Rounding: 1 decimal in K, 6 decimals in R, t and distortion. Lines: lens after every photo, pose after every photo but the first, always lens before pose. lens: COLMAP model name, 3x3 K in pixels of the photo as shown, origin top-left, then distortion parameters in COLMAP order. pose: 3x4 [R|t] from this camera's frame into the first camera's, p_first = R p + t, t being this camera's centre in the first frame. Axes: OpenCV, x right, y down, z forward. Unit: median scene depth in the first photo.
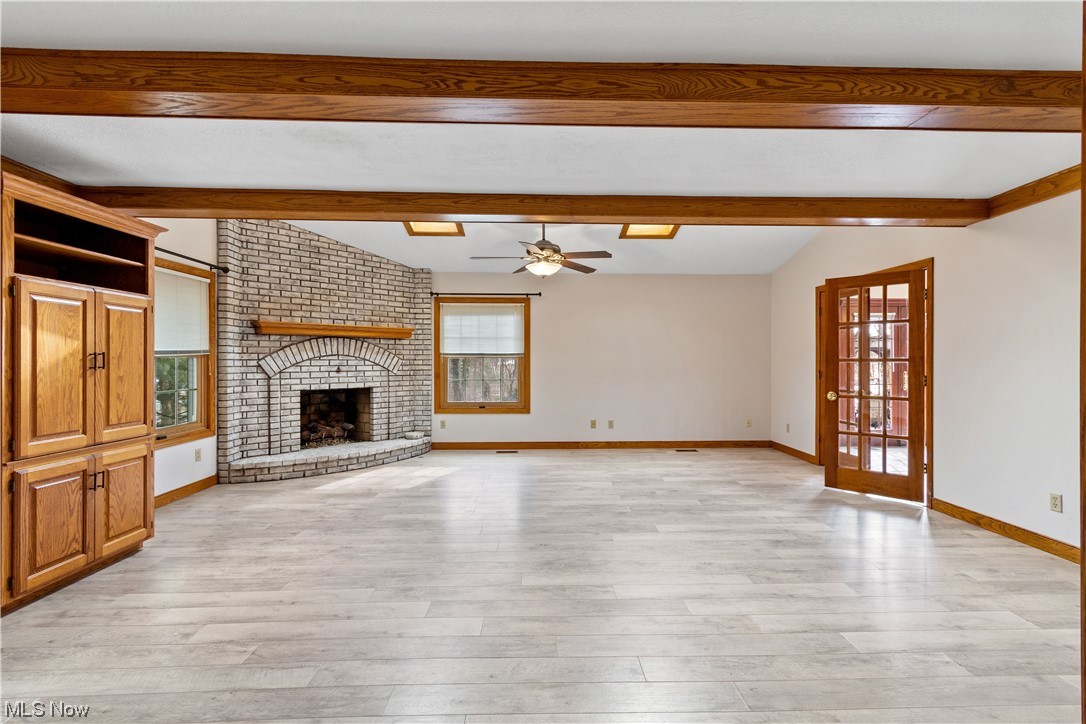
lens RADIAL K [[483.0, 0, 555.2], [0, 483.0, 354.9], [0, 0, 1]] dist [0.001479, 0.000616]
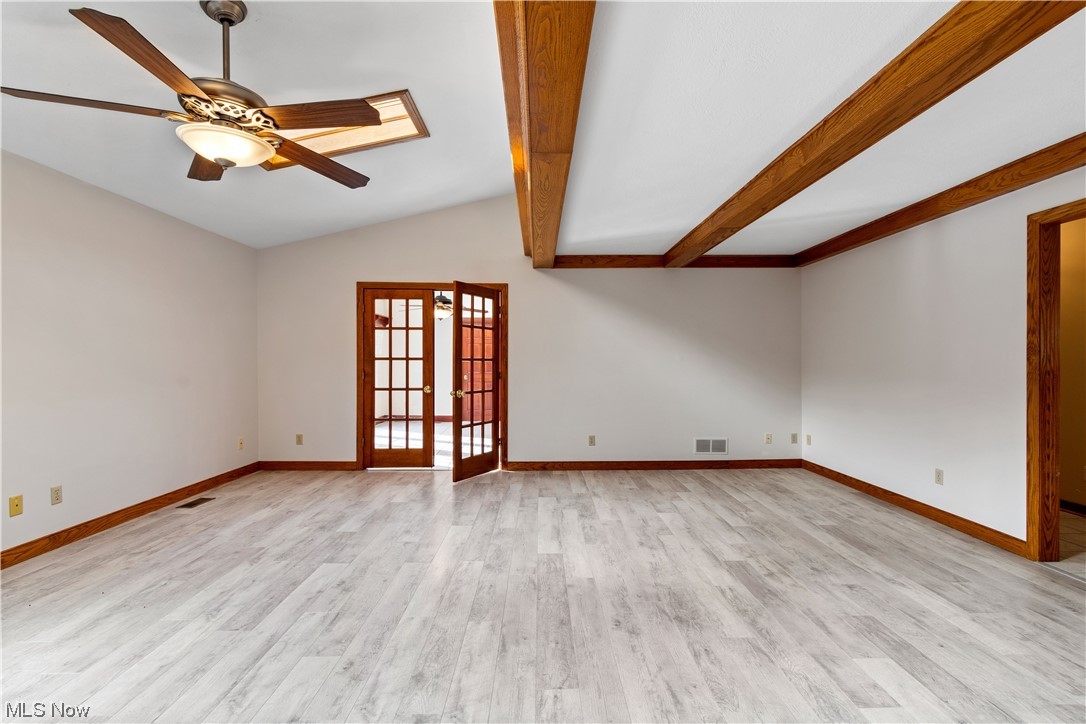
lens RADIAL K [[486.0, 0, 551.3], [0, 486.0, 360.6], [0, 0, 1]] dist [0.002258, 0.000602]
pose [[0.011287, 0.003368, 0.999931, -0.421460], [-0.014817, 0.999885, -0.003200, 0.011242], [-0.999827, -0.014780, 0.011336, 0.635580]]
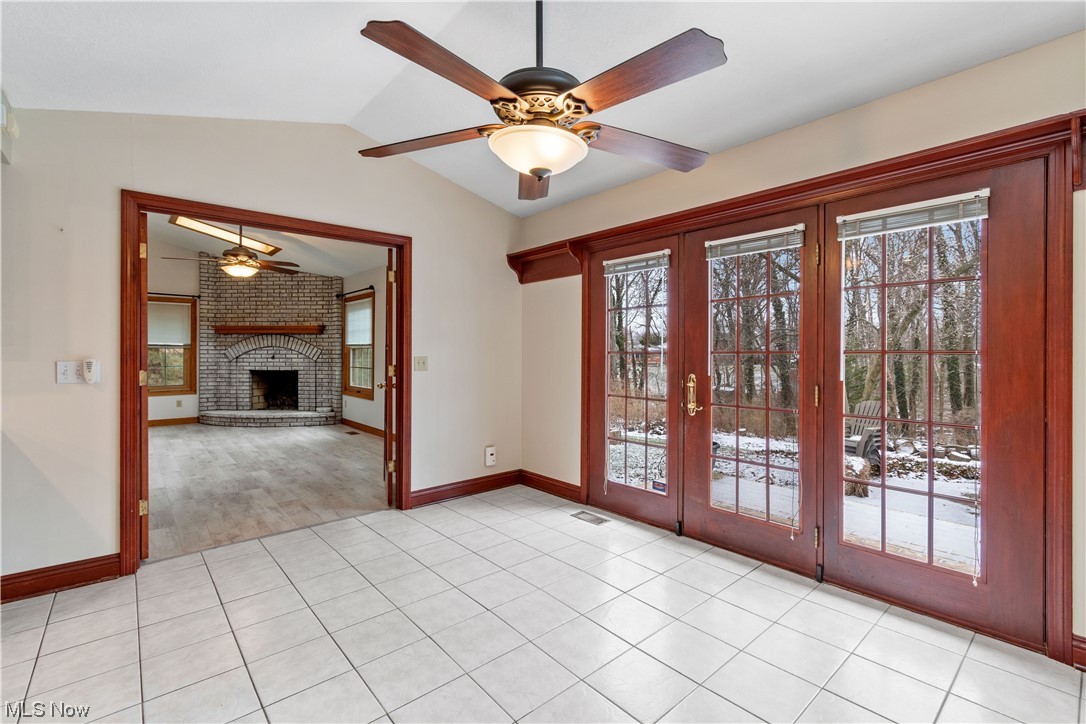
lens RADIAL K [[483.0, 0, 555.2], [0, 483.0, 354.9], [0, 0, 1]] dist [0.001479, 0.000616]
pose [[0.638293, 0.006567, -0.769766, 1.232863], [0.006727, 0.999878, 0.014109, 0.010563], [0.769764, -0.014184, 0.638171, 0.763163]]
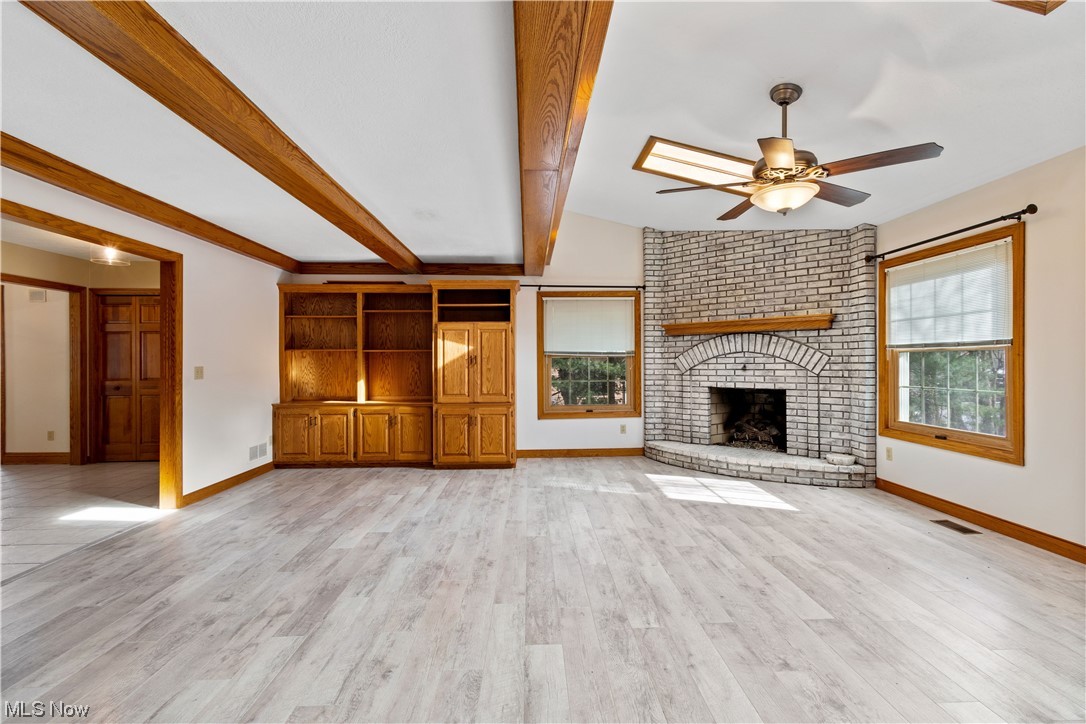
lens RADIAL K [[486.0, 0, 551.3], [0, 486.0, 360.6], [0, 0, 1]] dist [0.002258, 0.000602]
pose [[0.008504, -0.002665, -0.999960, 0.509416], [0.018937, 0.999818, -0.002504, 0.012653], [0.999785, -0.018915, 0.008553, 0.647013]]
